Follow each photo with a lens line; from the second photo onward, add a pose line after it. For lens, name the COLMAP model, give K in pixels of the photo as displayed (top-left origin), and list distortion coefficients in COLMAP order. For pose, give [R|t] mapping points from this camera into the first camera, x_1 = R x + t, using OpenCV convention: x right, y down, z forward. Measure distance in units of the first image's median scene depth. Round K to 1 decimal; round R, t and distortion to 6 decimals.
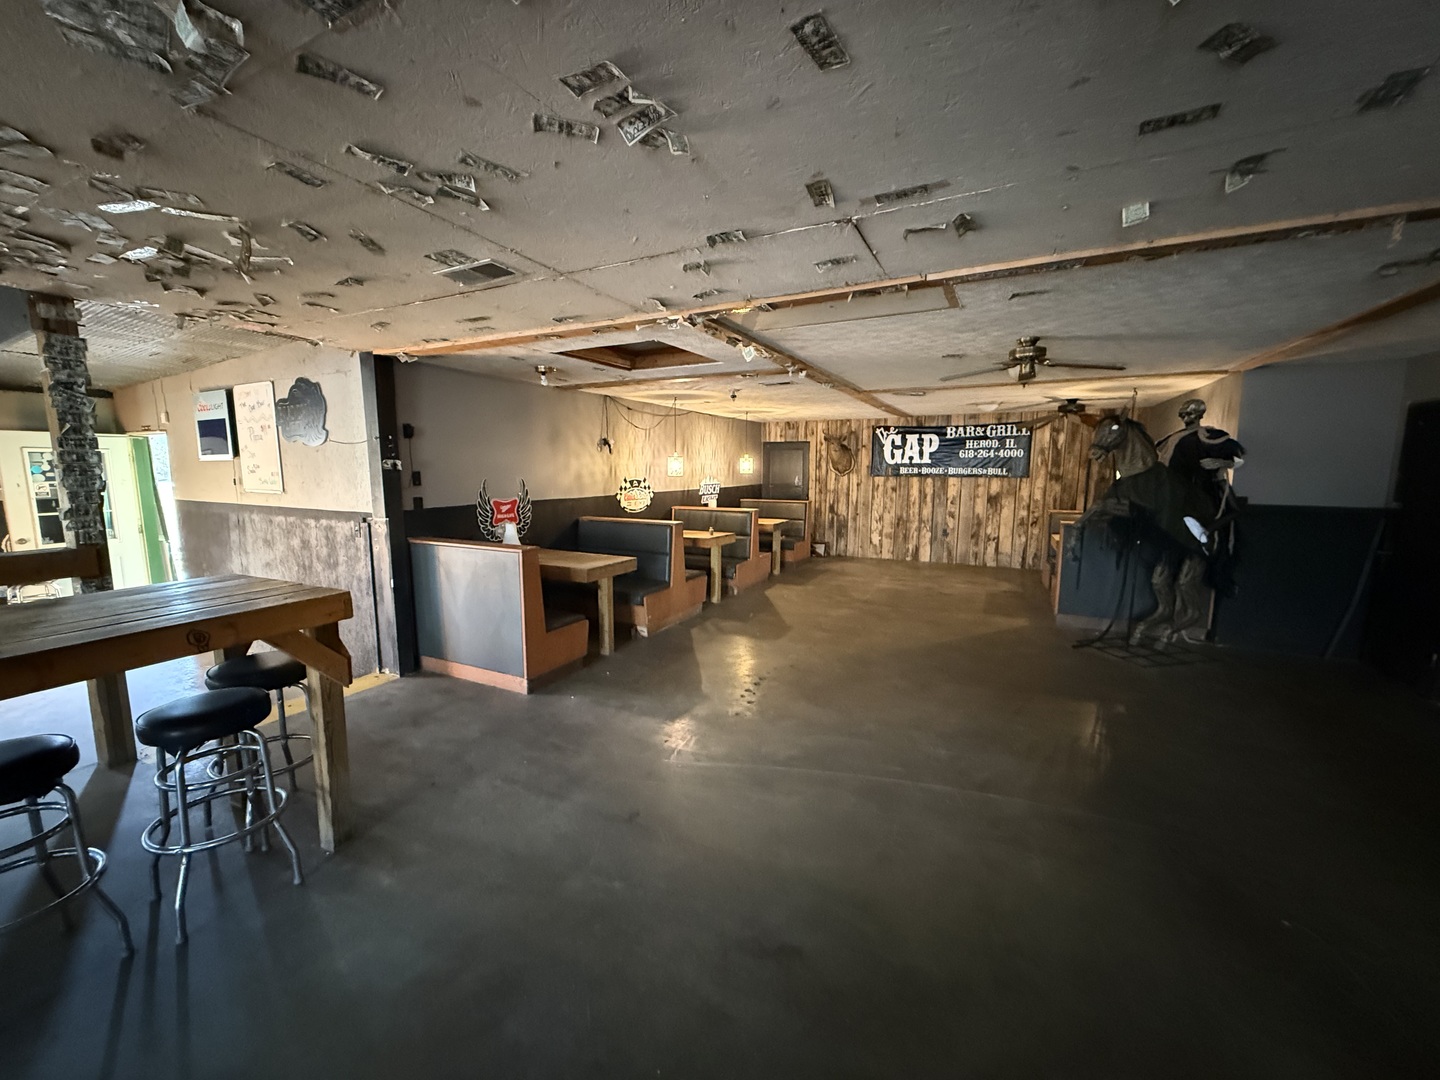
lens RADIAL K [[570.1, 0, 720.3], [0, 570.1, 541.2], [0, 0, 1]] dist [-0.003094, 0.000323]
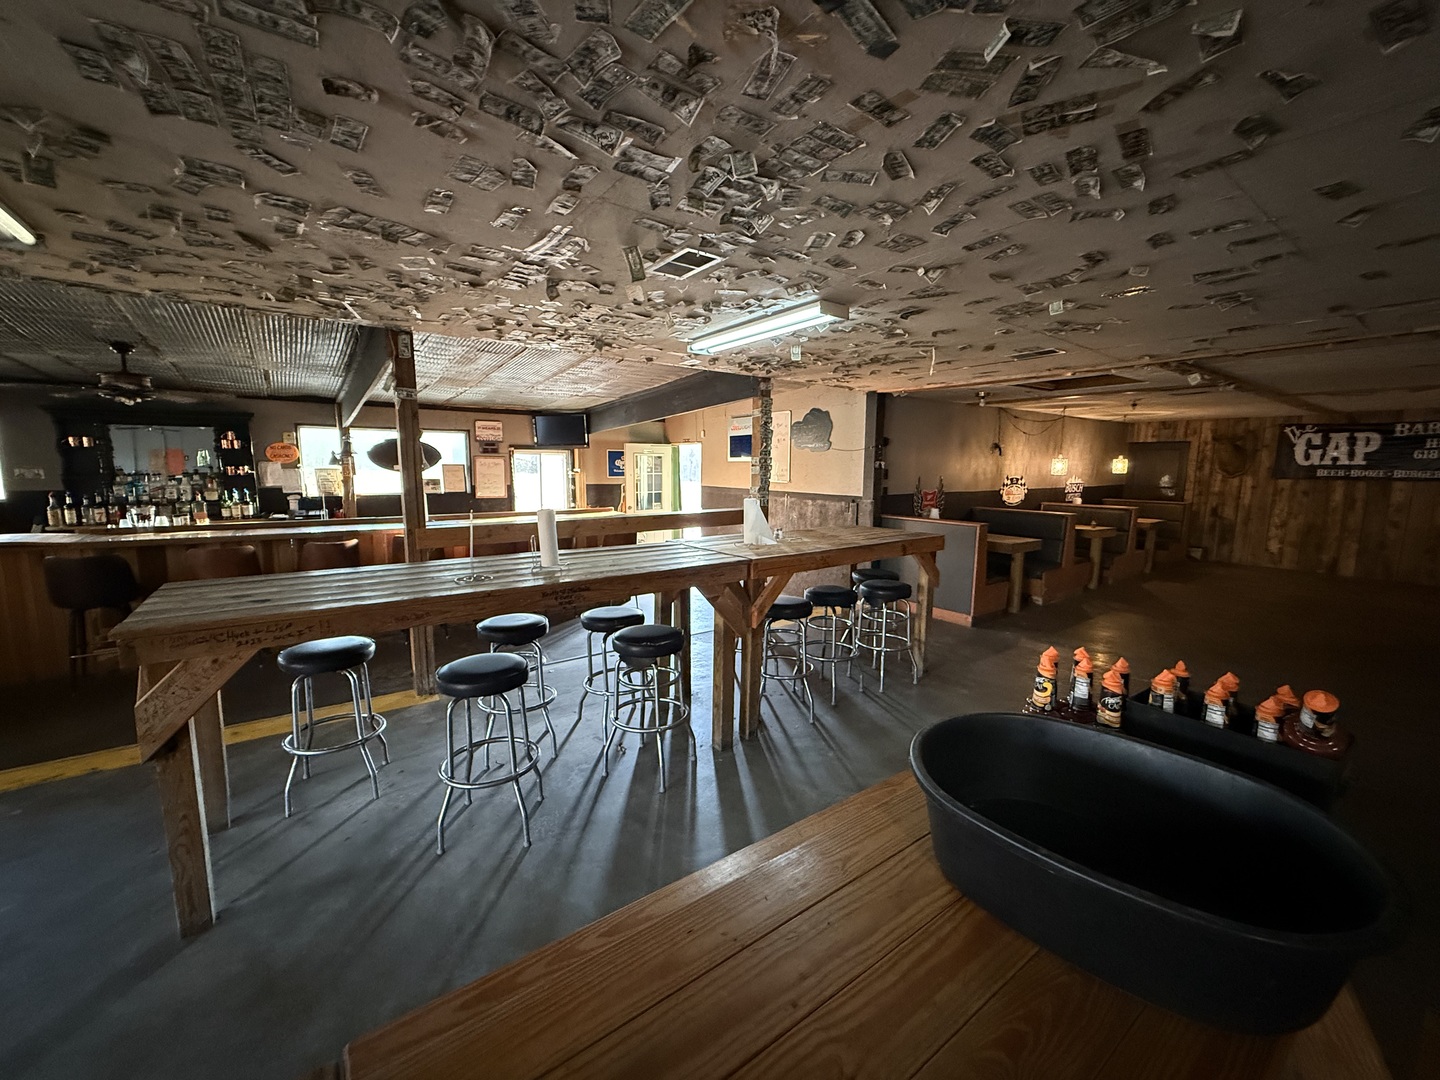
lens RADIAL K [[570.1, 0, 717.2], [0, 570.1, 541.3], [0, 0, 1]] dist [-0.003094, 0.000323]
pose [[0.888517, 0.066741, -0.453963, -0.118816], [-0.065204, 0.997690, 0.019059, 0.030652], [0.454187, 0.012666, 0.890817, -0.244461]]
